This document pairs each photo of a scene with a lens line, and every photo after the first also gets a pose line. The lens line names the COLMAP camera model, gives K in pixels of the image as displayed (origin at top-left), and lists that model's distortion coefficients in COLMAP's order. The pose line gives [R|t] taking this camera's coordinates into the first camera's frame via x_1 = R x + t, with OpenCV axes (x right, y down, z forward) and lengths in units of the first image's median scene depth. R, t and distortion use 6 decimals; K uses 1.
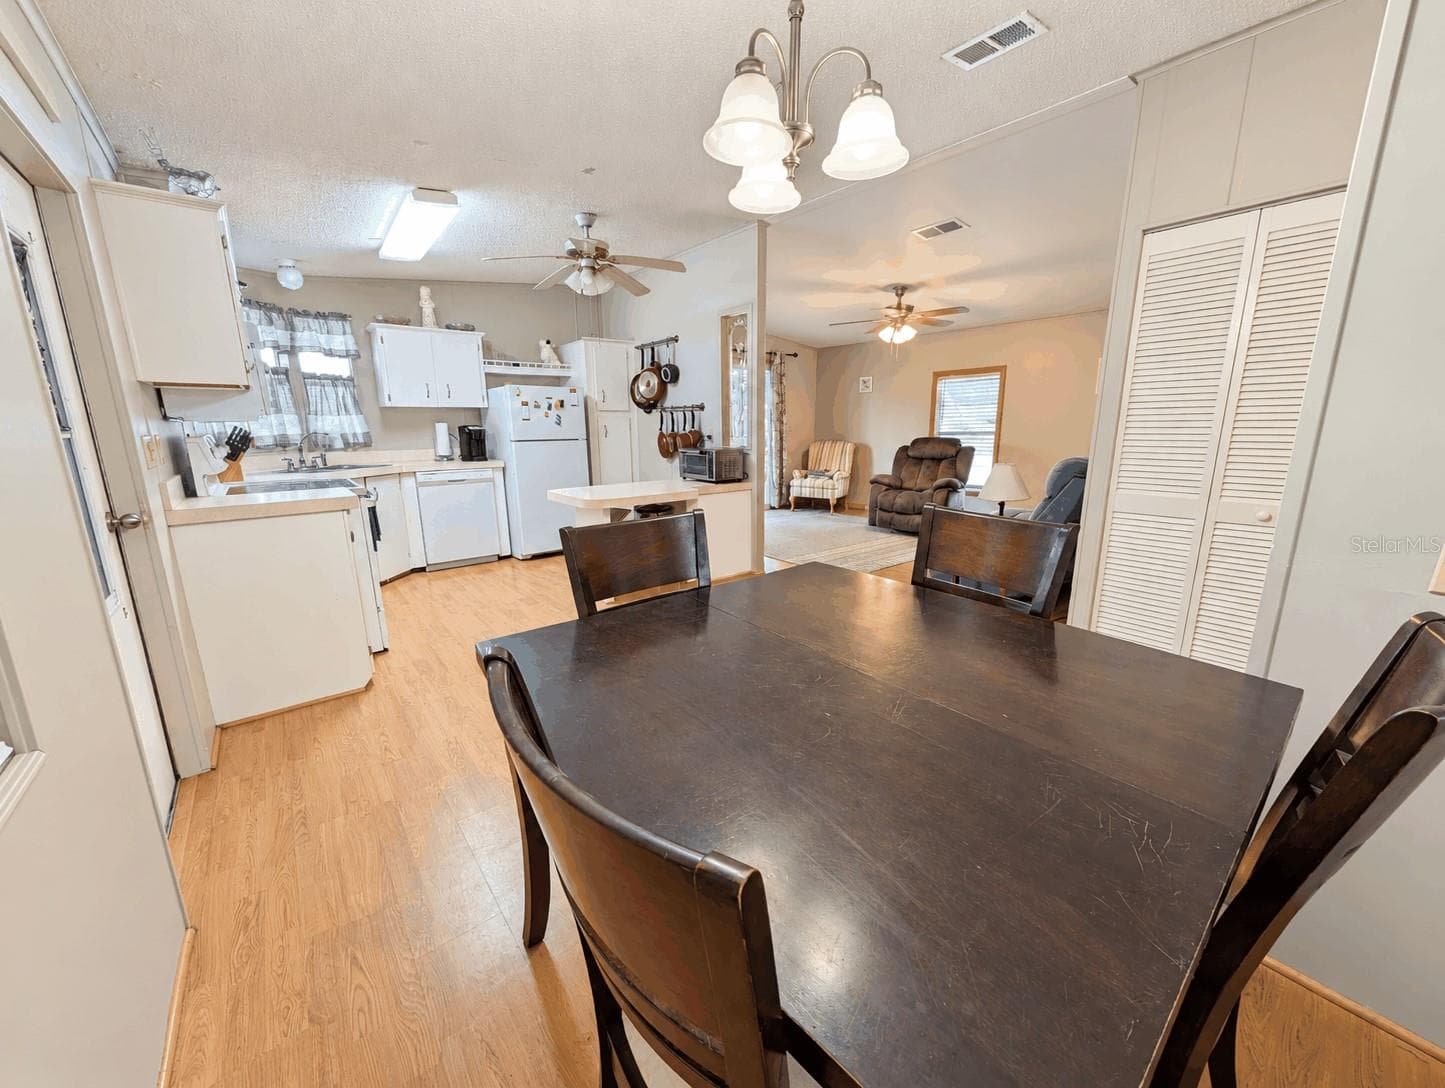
lens RADIAL K [[549.1, 0, 722.5], [0, 549.1, 544.0], [0, 0, 1]] dist [0.001372, 0.000024]
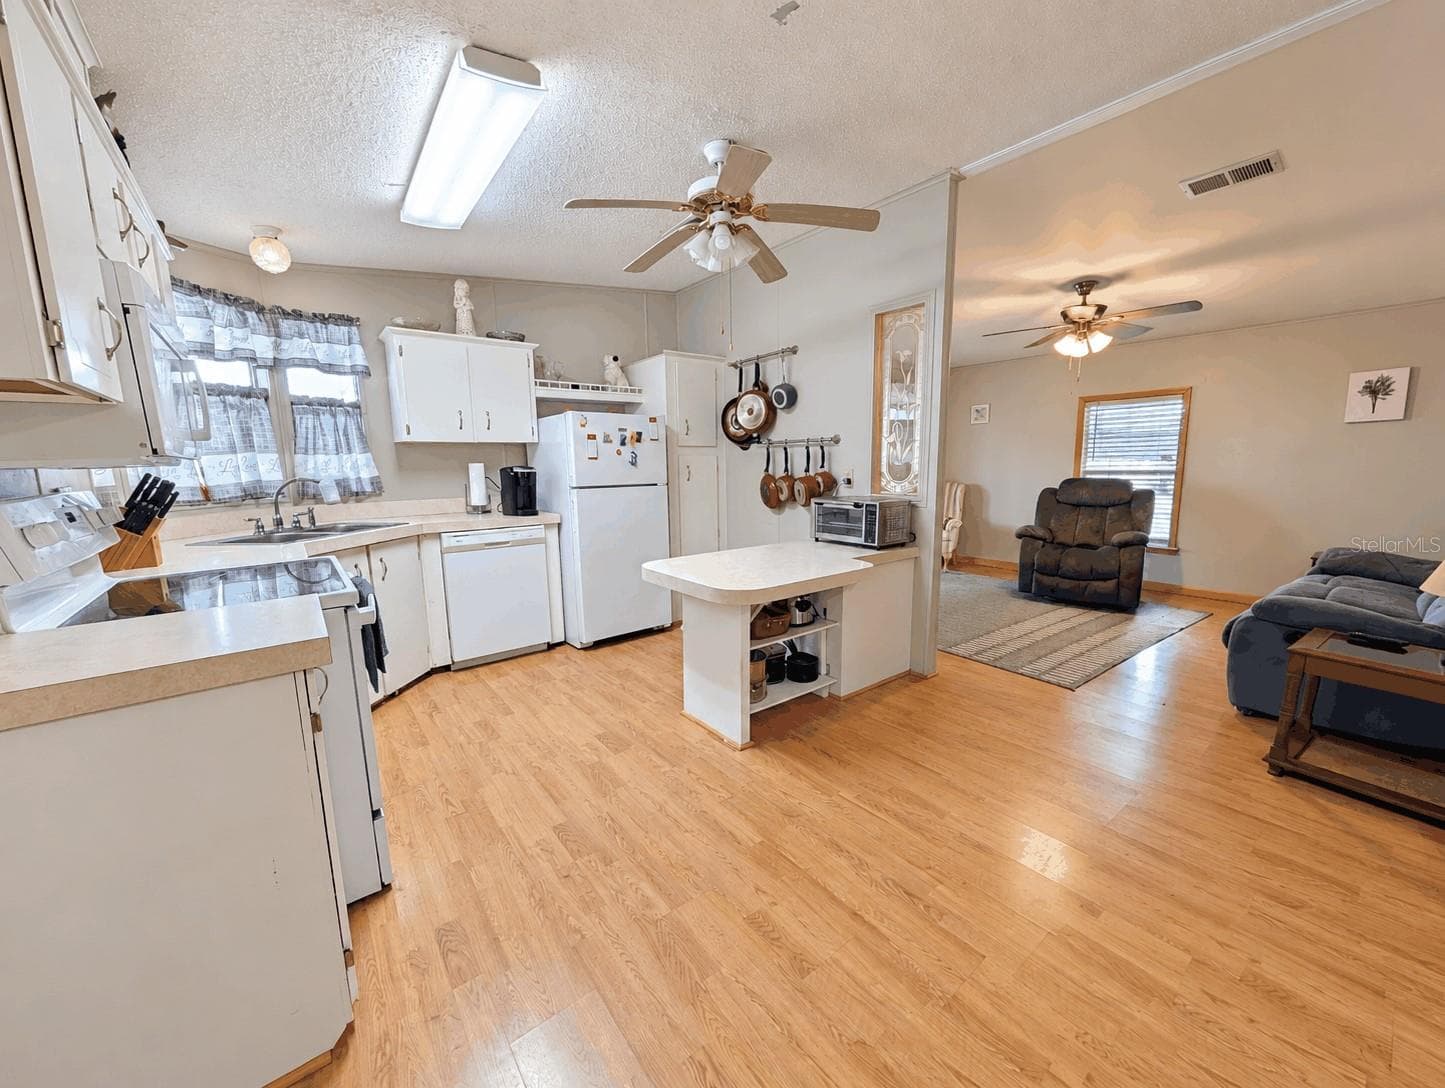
lens RADIAL K [[549.1, 0, 722.5], [0, 549.1, 544.0], [0, 0, 1]] dist [0.001372, 0.000024]
pose [[0.999853, -0.001491, -0.017073, -0.164404], [0.000412, 0.998012, -0.063031, -0.064198], [0.017133, 0.063014, 0.997866, 0.269197]]
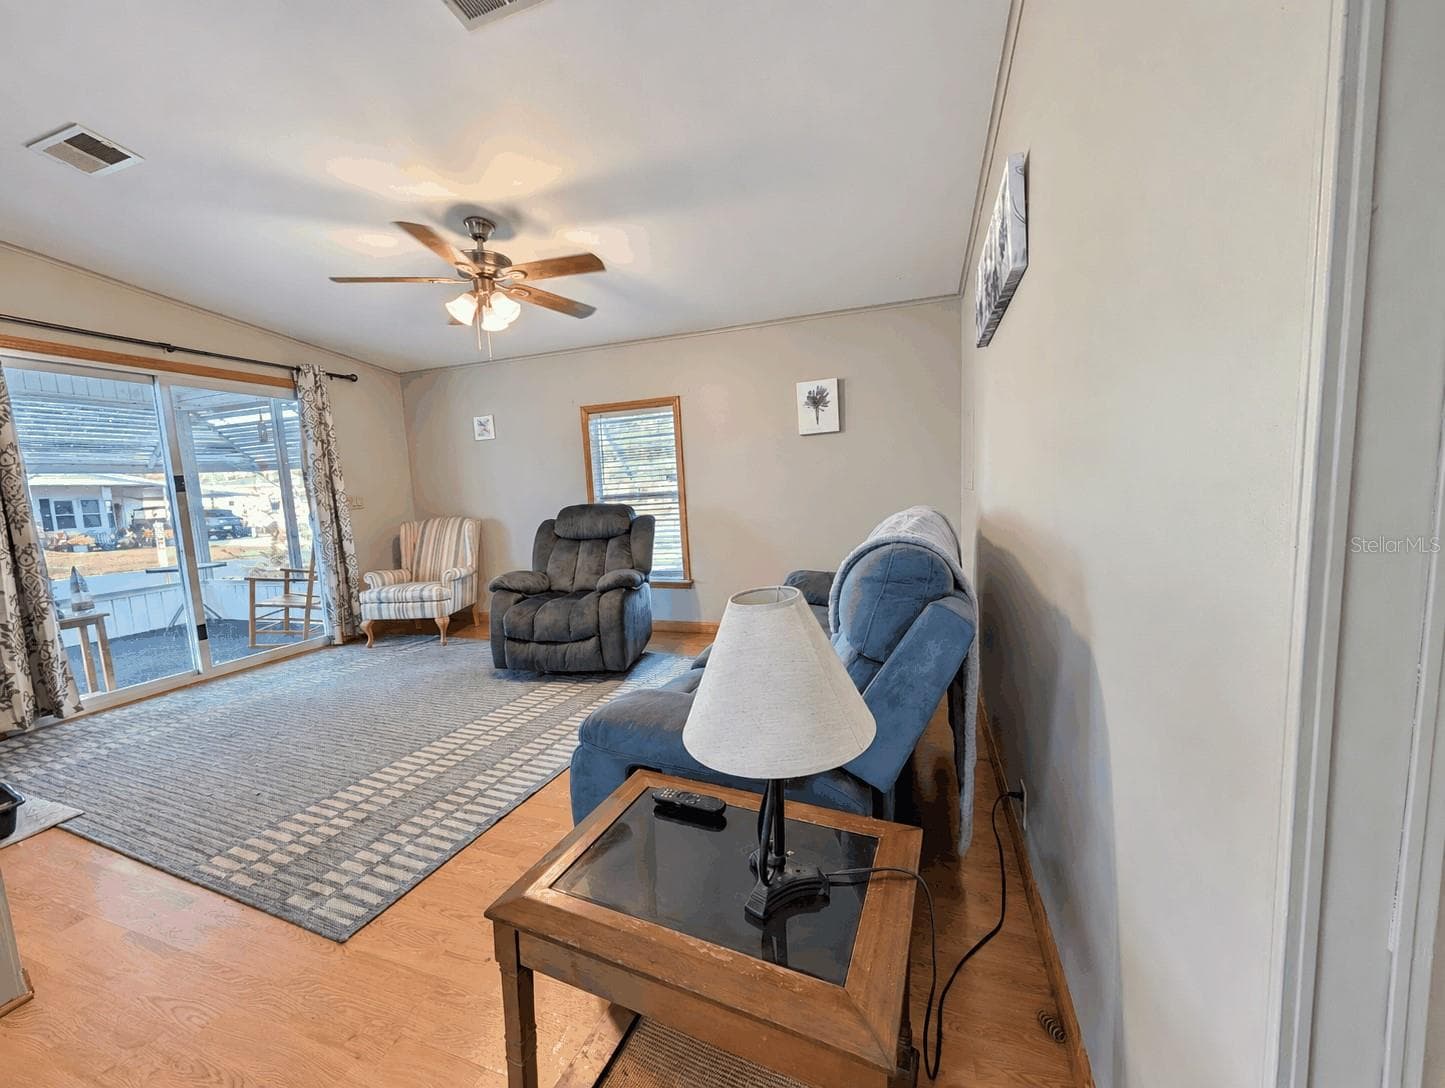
lens RADIAL K [[549.1, 0, 722.5], [0, 549.1, 544.0], [0, 0, 1]] dist [0.001372, 0.000024]
pose [[0.853574, -0.084287, 0.514108, 0.233875], [0.147299, 0.985606, -0.082971, -0.095074], [-0.499715, 0.146550, 0.853703, 0.501044]]
